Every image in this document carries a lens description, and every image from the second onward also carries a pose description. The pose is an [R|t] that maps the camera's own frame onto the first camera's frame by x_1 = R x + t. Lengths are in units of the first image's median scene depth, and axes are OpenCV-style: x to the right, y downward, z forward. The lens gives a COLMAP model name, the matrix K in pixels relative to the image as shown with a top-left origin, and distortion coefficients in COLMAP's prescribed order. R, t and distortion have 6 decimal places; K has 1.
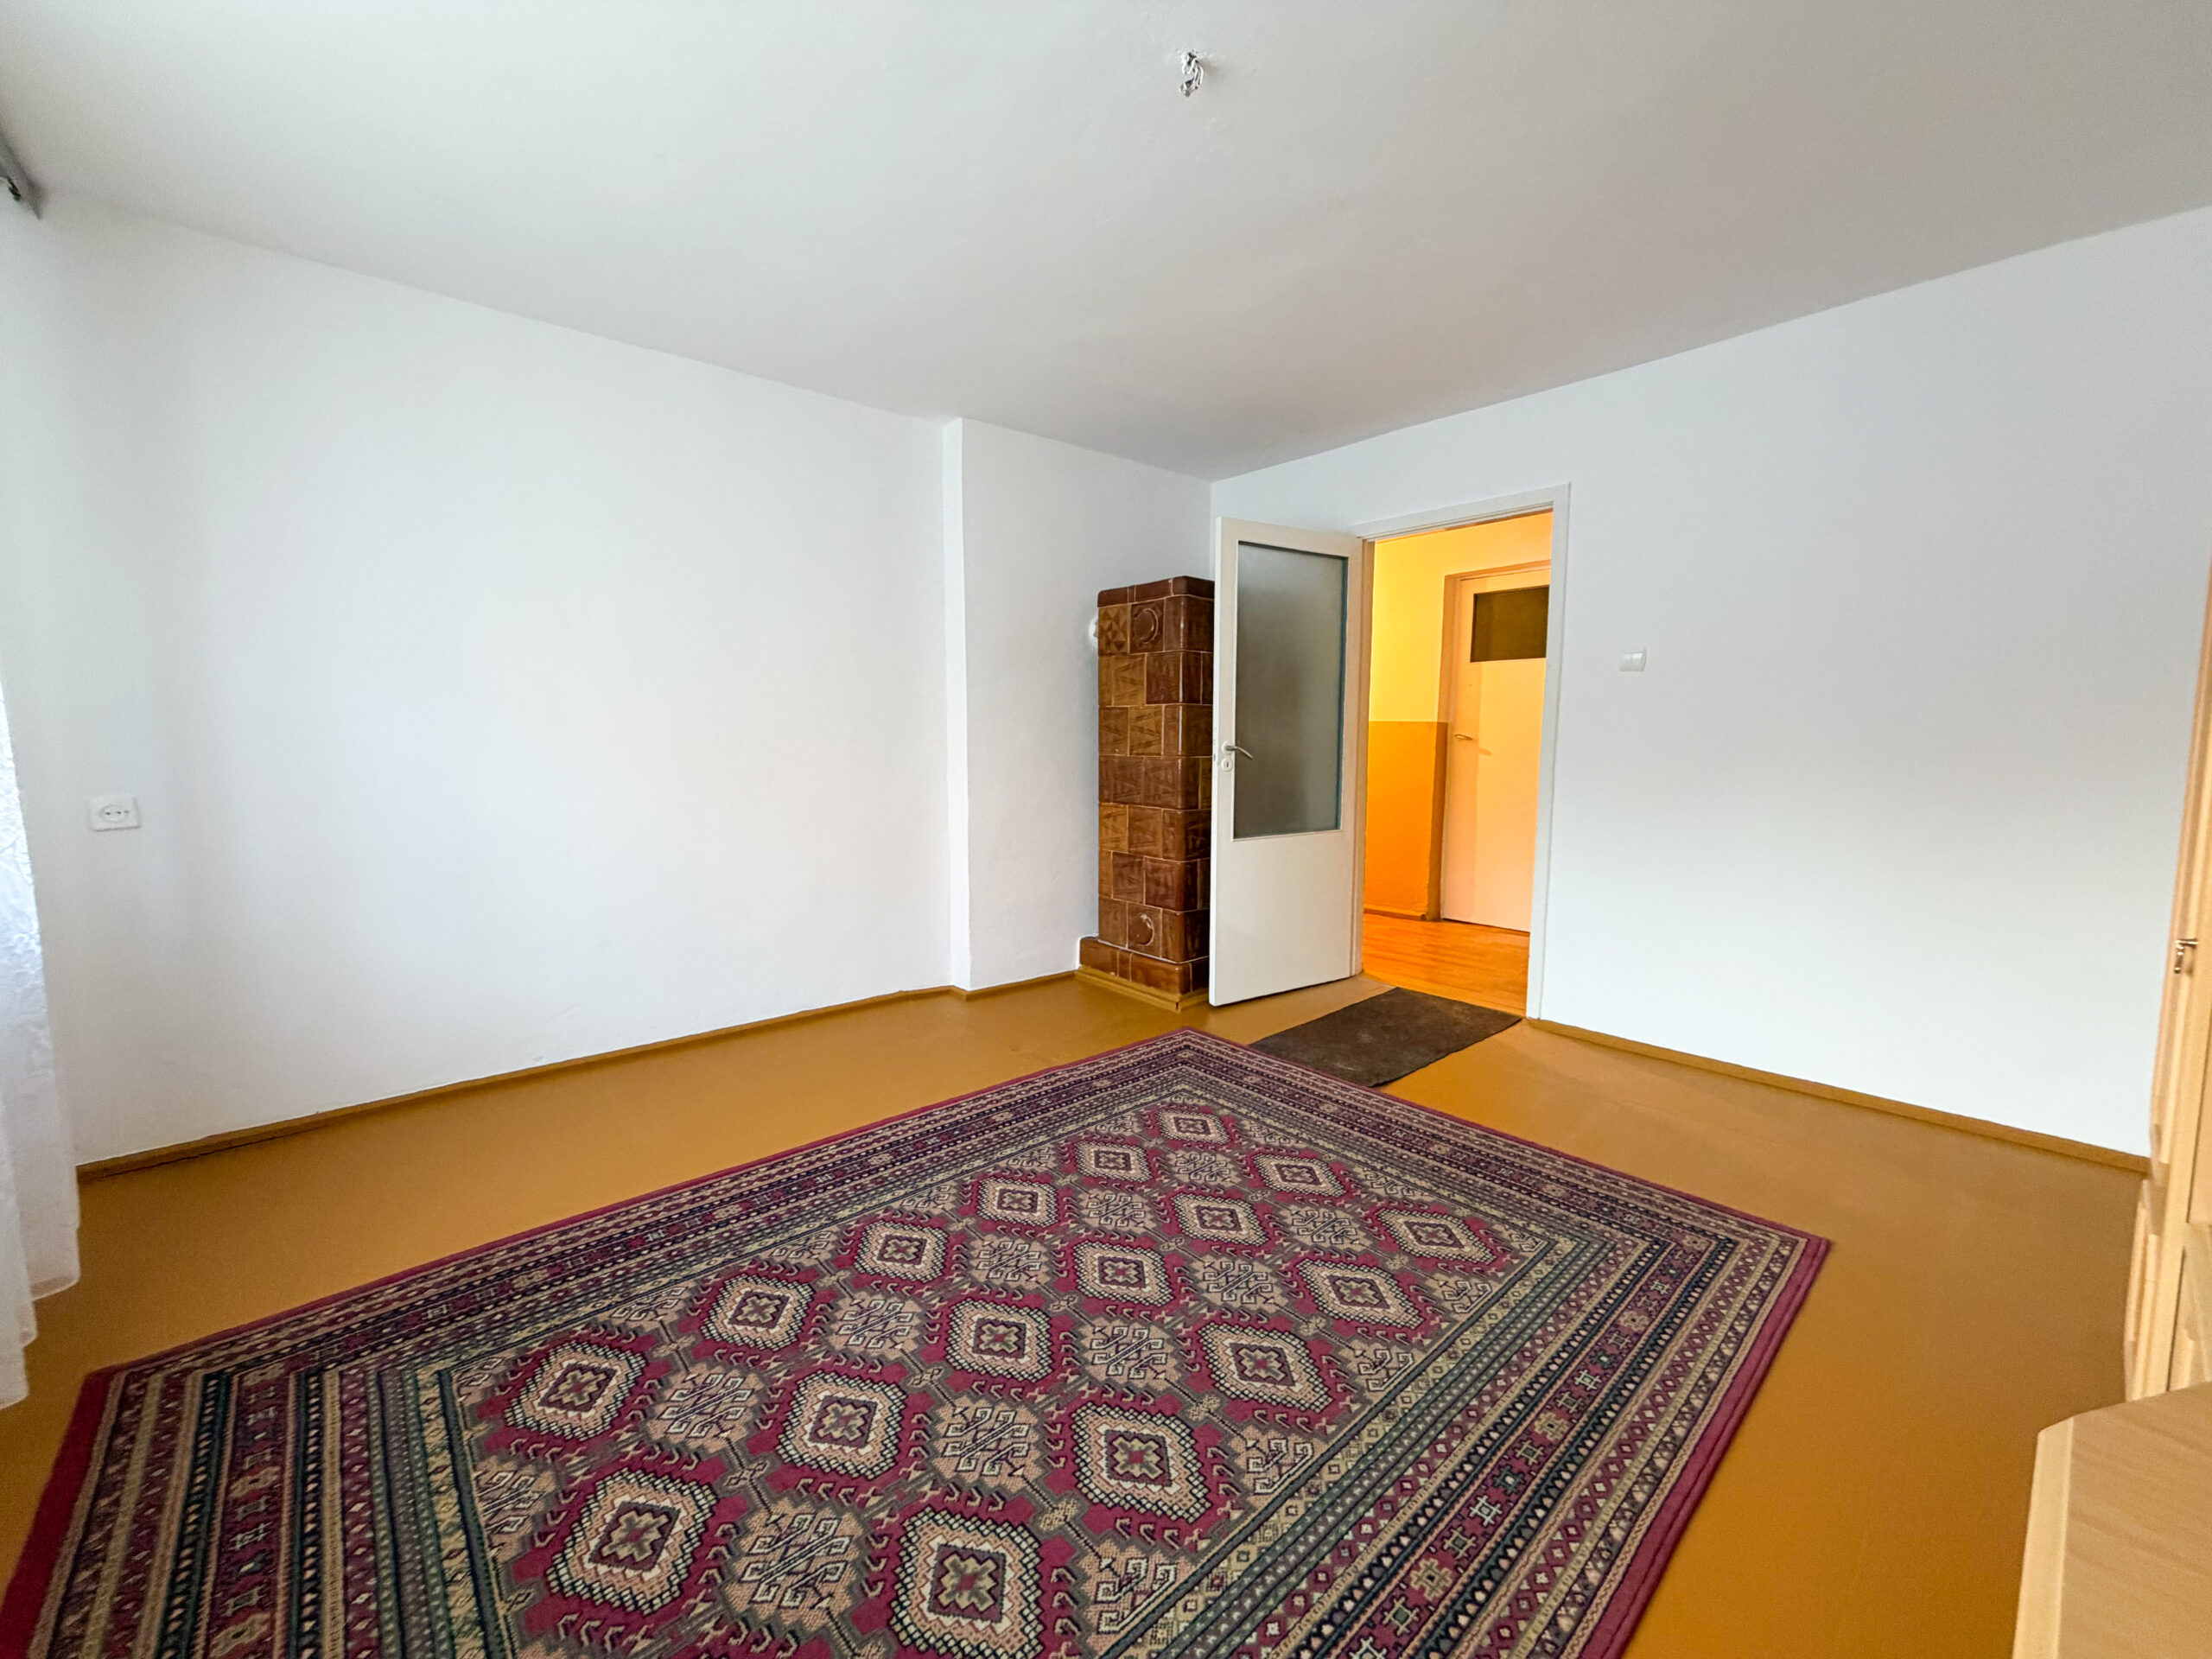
lens RADIAL K [[880.1, 0, 1099.1], [0, 880.1, 826.3], [0, 0, 1]] dist [-0.000067, 0.000424]
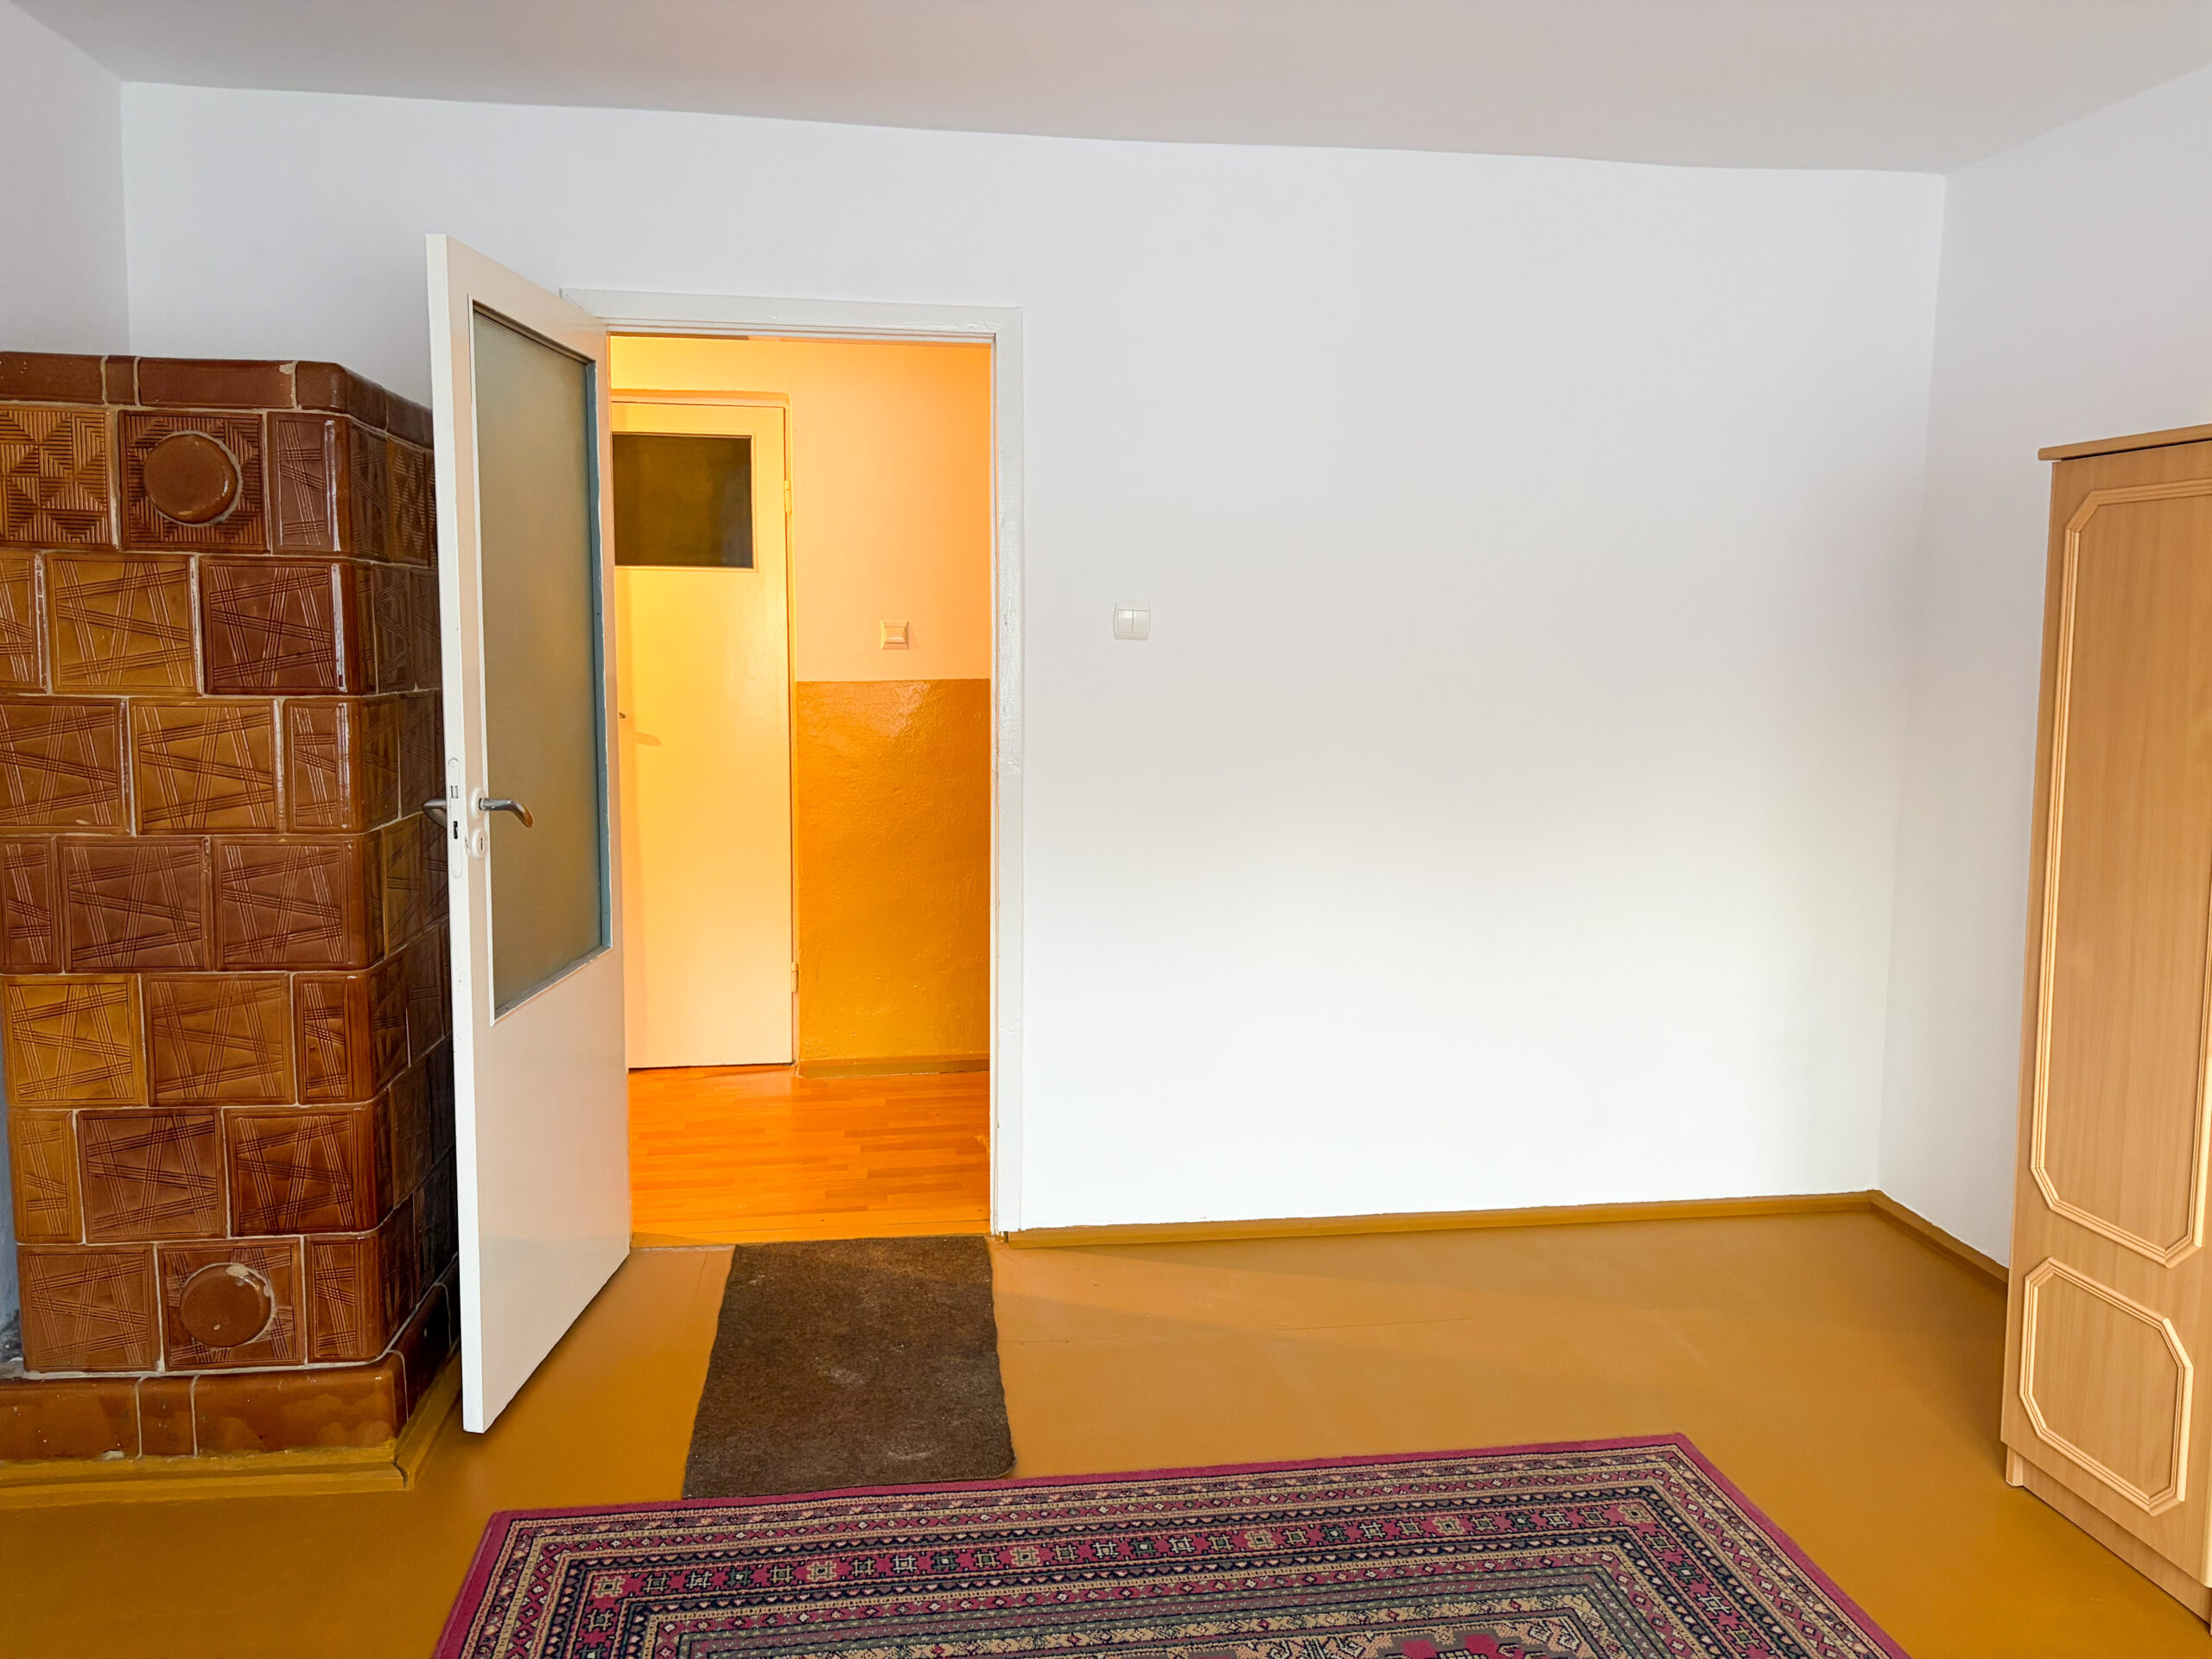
lens RADIAL K [[1663.0, 0, 1108.5], [0, 1663.0, 807.8], [0, 0, 1]] dist [0.051051, -0.044290]
pose [[0.549701, -0.084532, 0.831074, -0.495985], [0.079228, 0.995658, 0.048868, -0.148179], [-0.831596, 0.038982, 0.554012, 0.474389]]
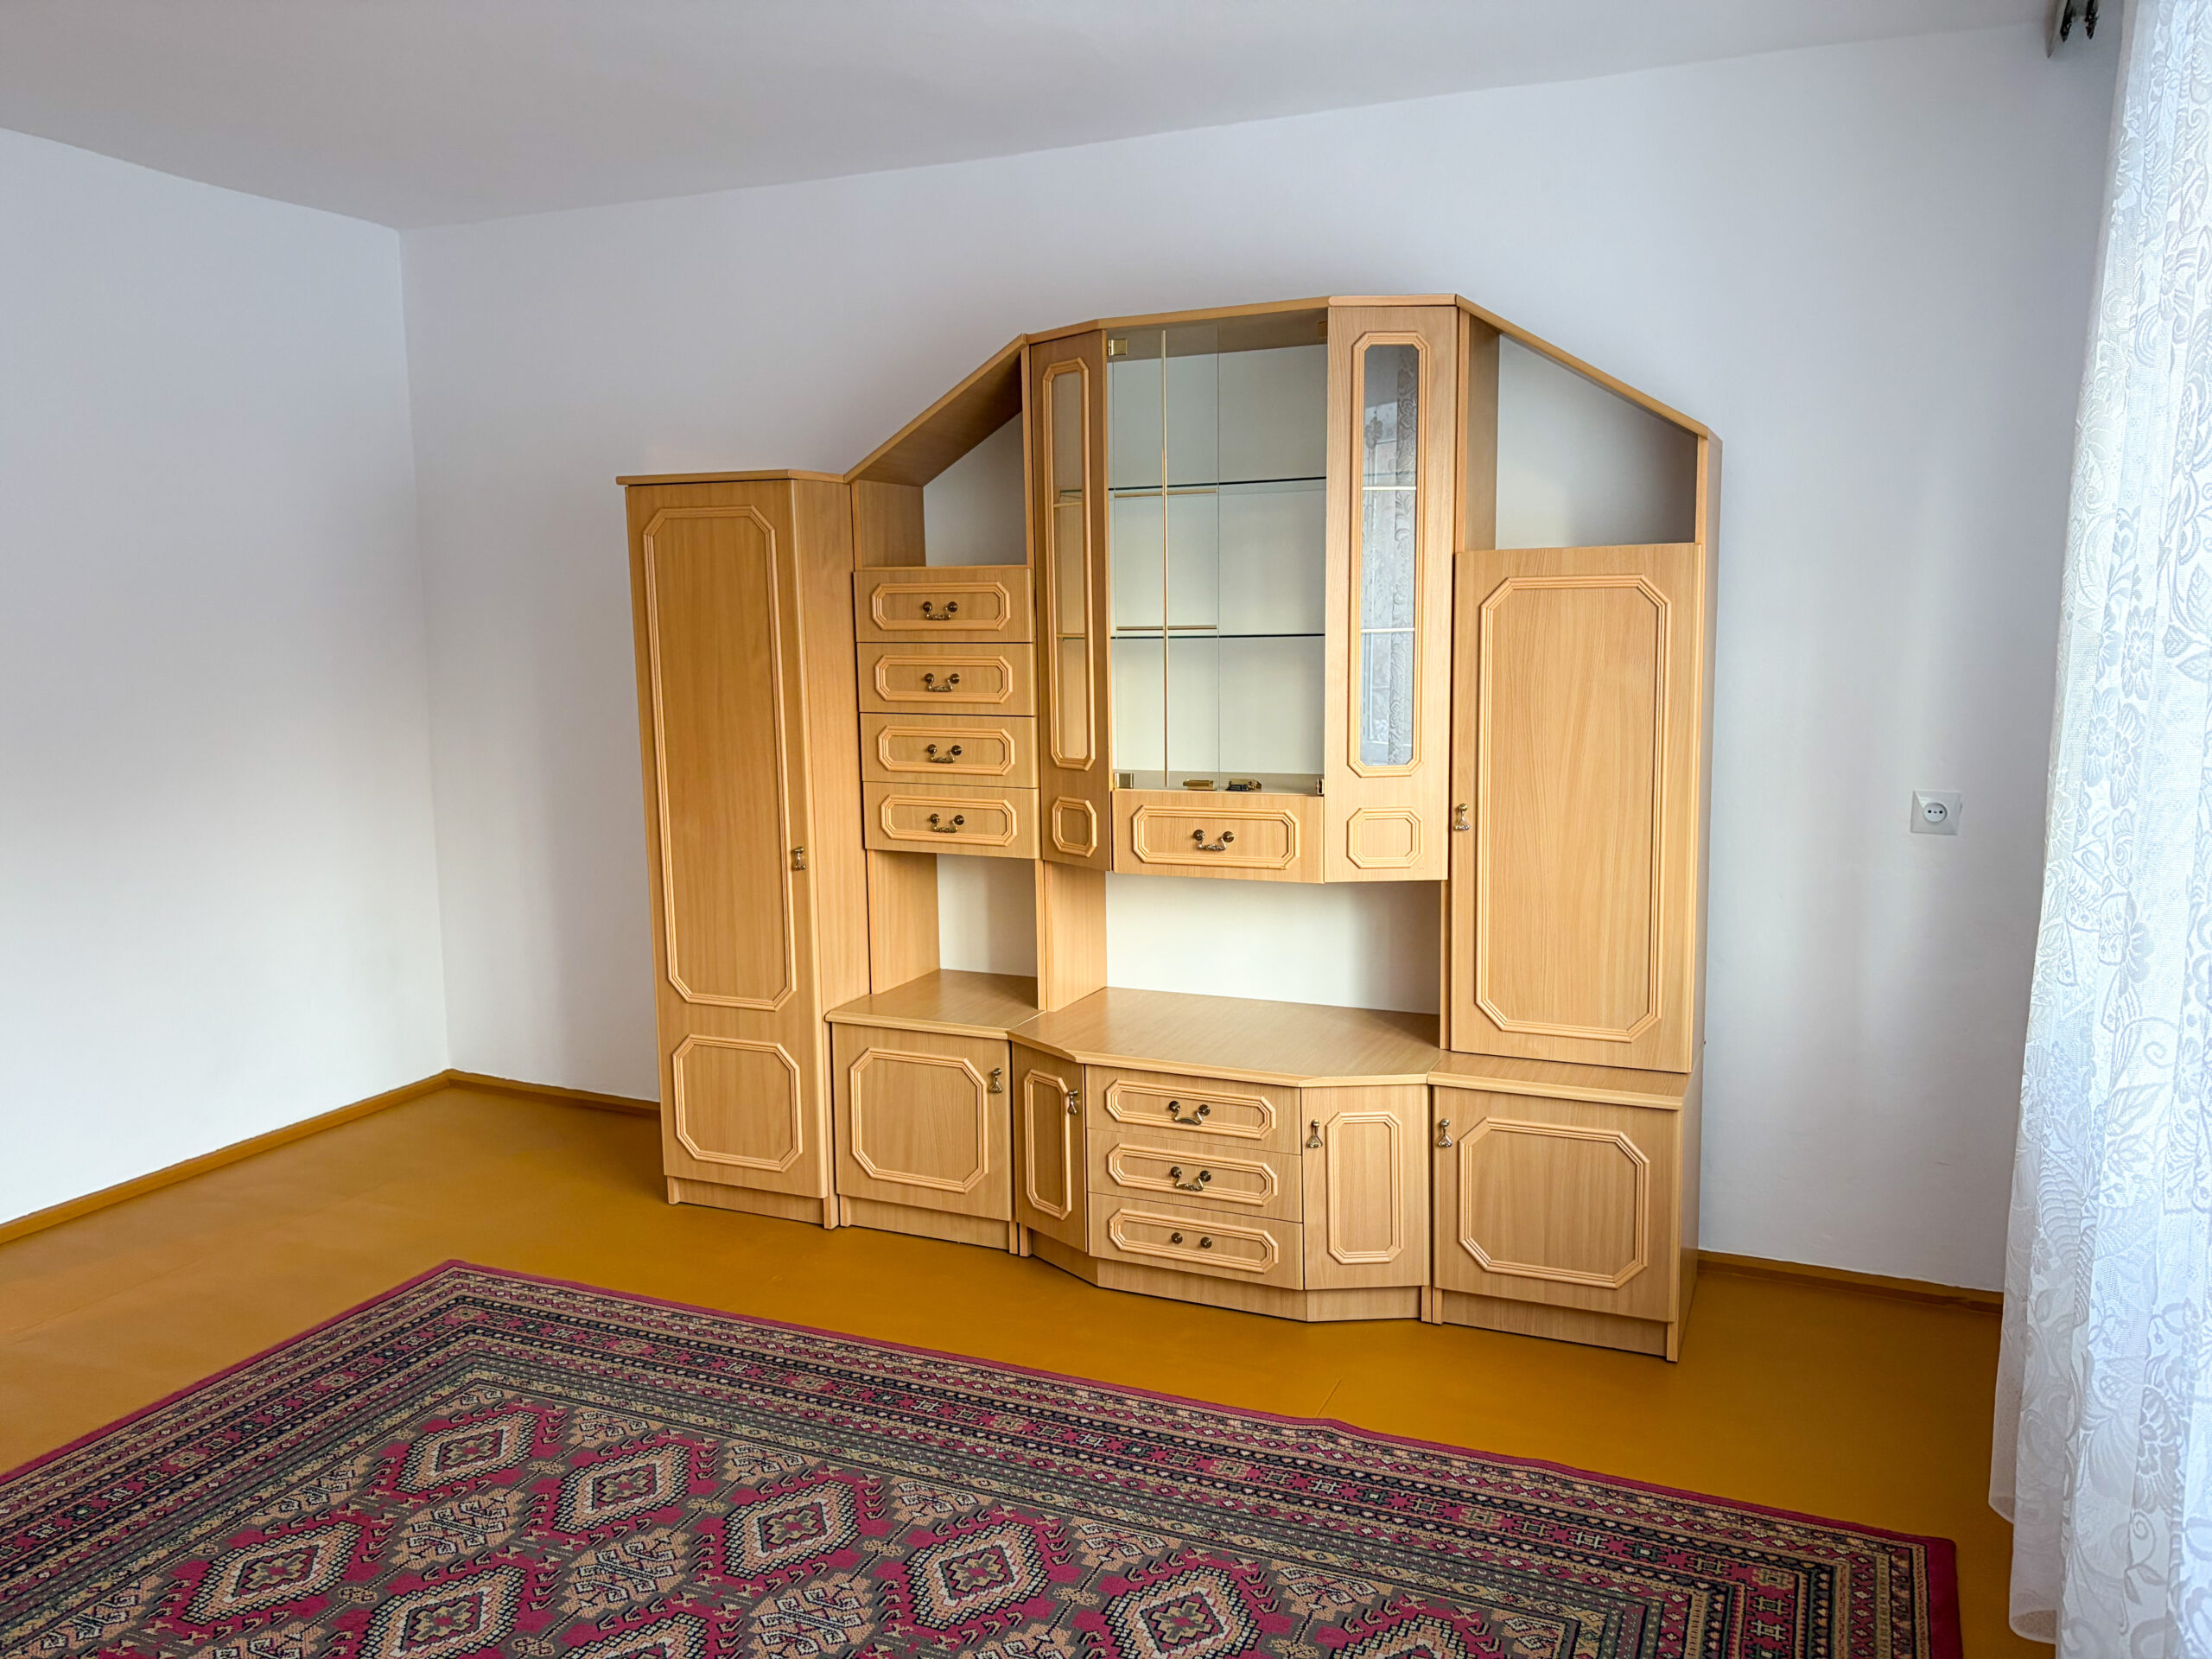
lens RADIAL K [[1663.0, 0, 1107.8], [0, 1663.0, 831.4], [0, 0, 1]] dist [0.051051, -0.044290]
pose [[-0.418086, -0.117522, 0.900773, -0.839164], [0.102864, 0.979094, 0.175484, -0.181761], [-0.902565, 0.166025, -0.397256, 0.814171]]
